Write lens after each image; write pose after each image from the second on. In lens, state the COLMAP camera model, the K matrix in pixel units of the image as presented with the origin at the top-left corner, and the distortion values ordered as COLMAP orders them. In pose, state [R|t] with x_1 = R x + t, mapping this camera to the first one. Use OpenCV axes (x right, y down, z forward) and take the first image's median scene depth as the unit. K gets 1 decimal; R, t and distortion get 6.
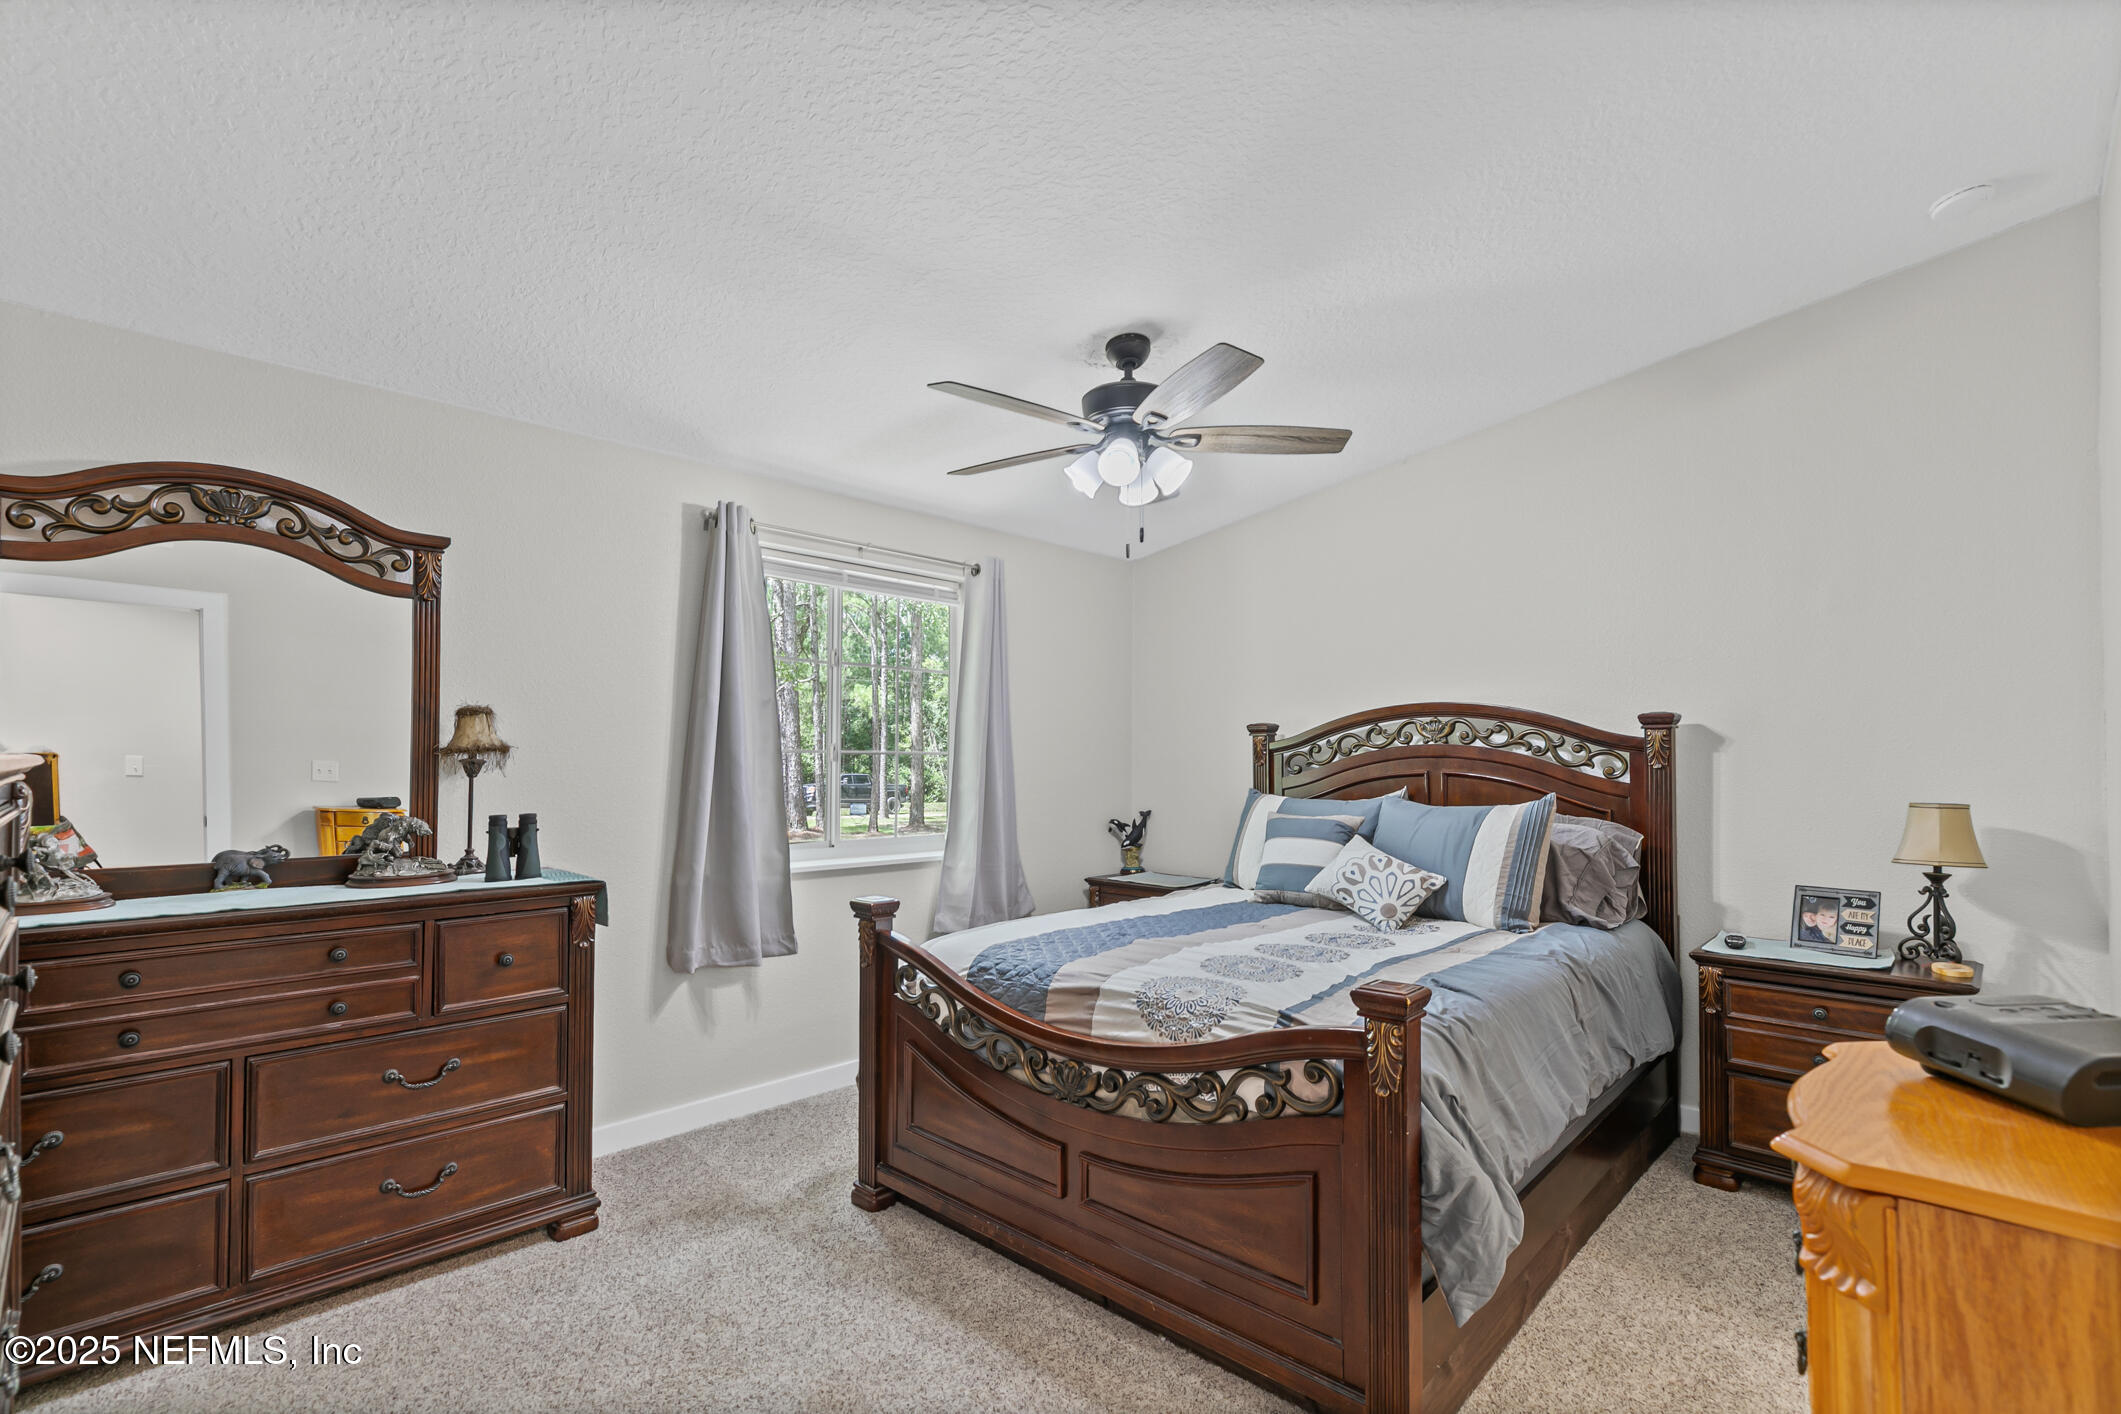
lens RADIAL K [[986.0, 0, 1068.7], [0, 986.0, 726.3], [0, 0, 1]] dist [0.001149, 0.000395]
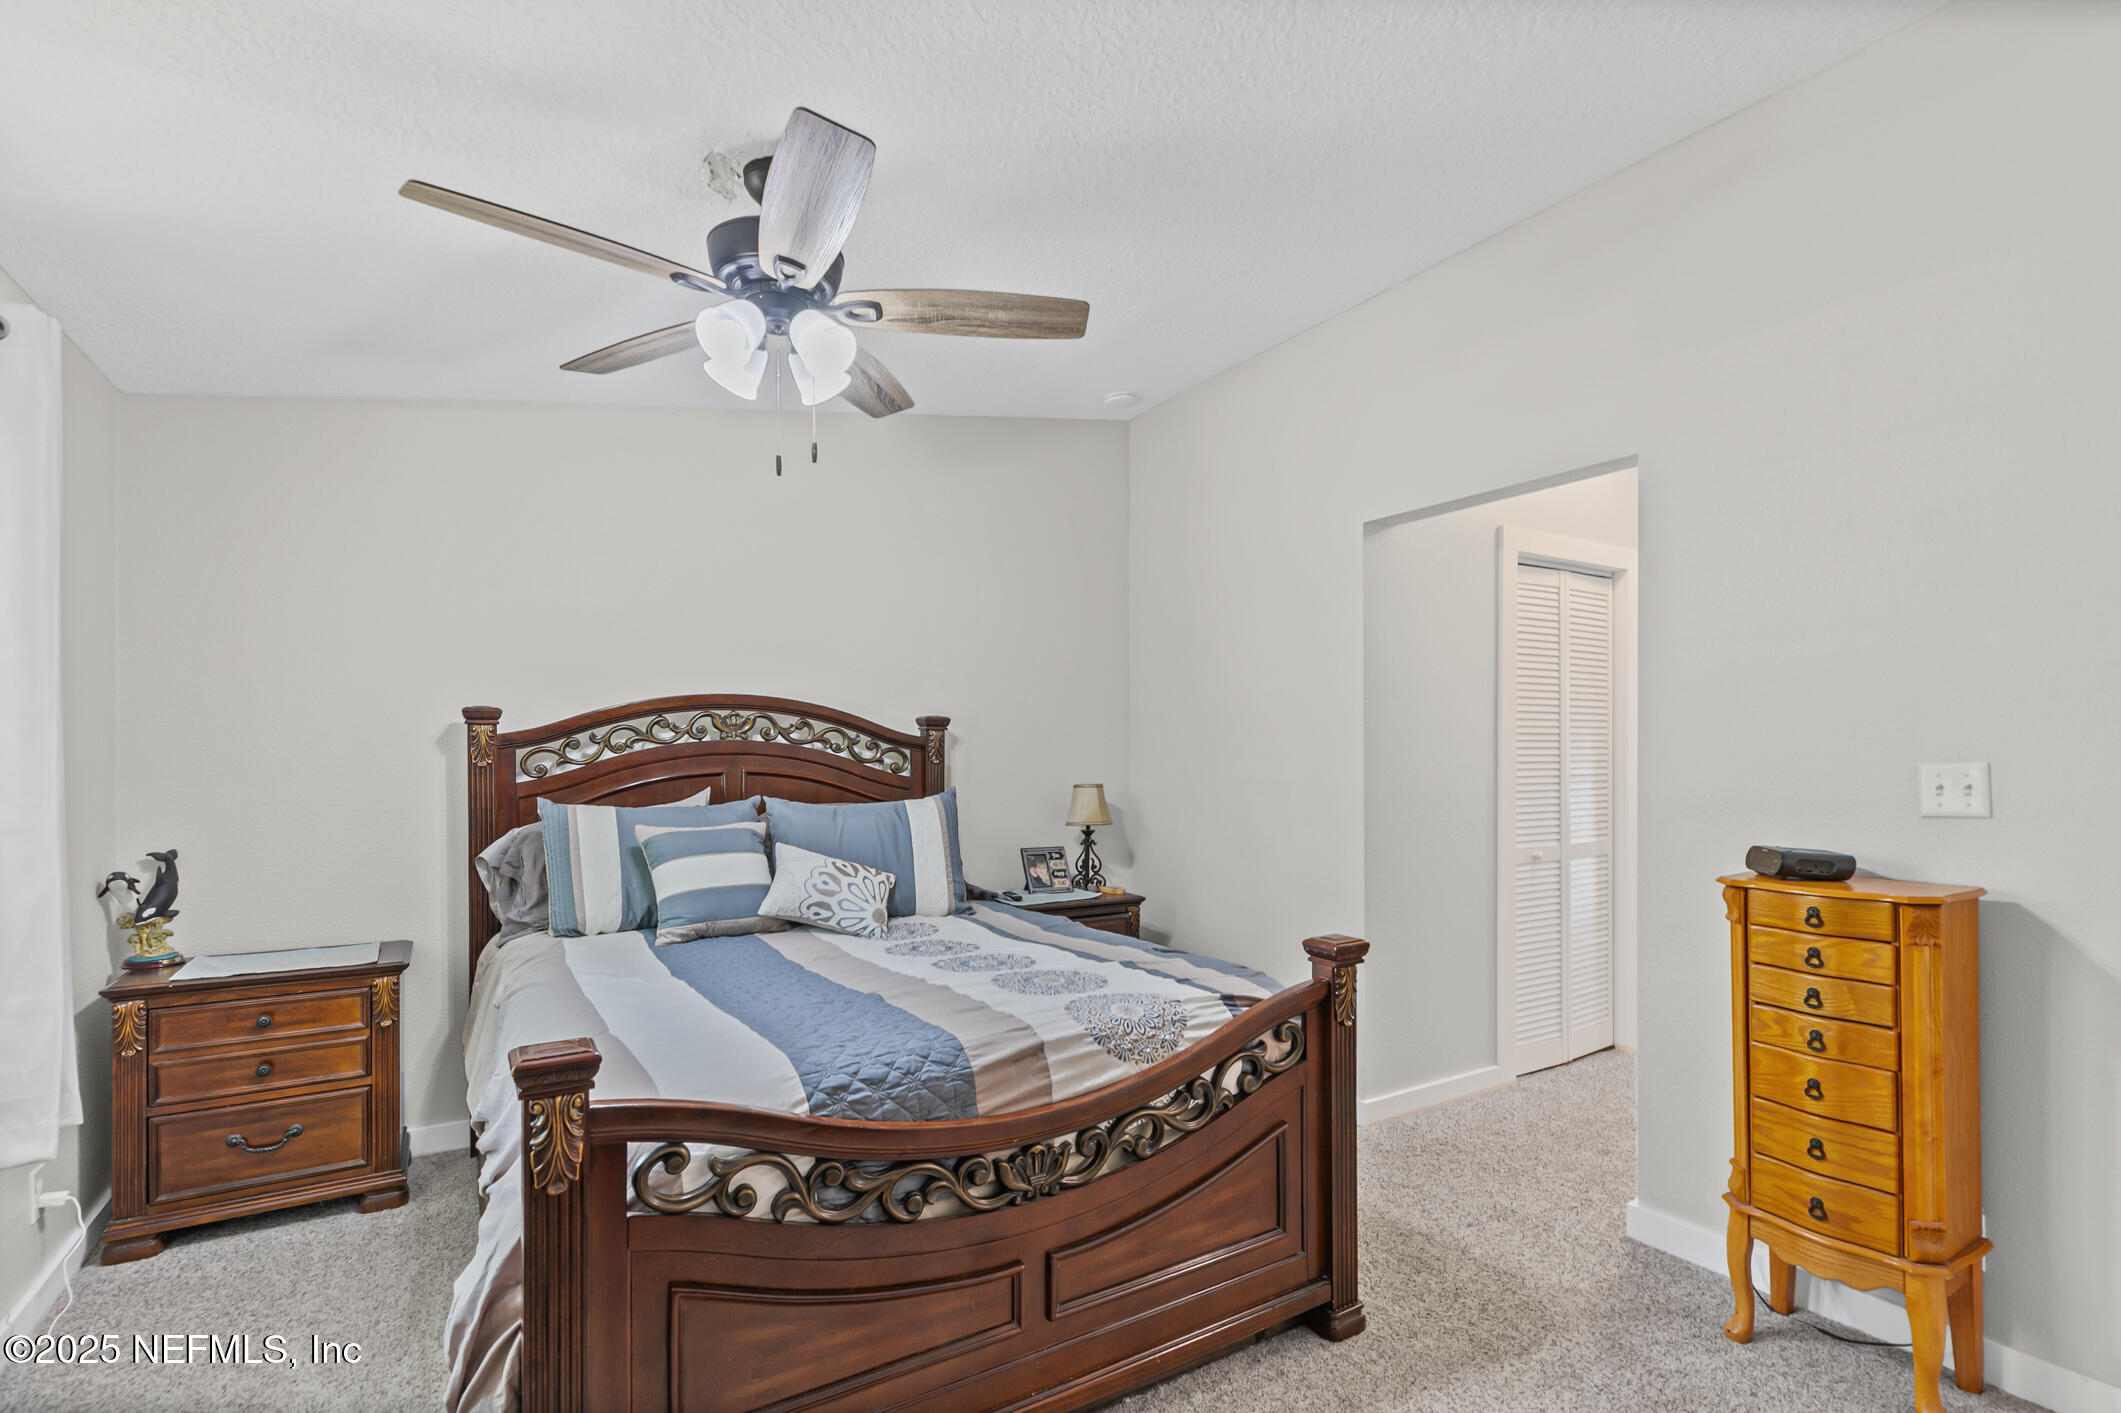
lens RADIAL K [[986.0, 0, 1101.6], [0, 986.0, 747.5], [0, 0, 1]] dist [0.001149, 0.000395]
pose [[0.248108, 0.004520, 0.968722, -0.536953], [-0.029560, 0.999559, 0.002907, 0.015489], [-0.968281, -0.029357, 0.248132, 0.554509]]
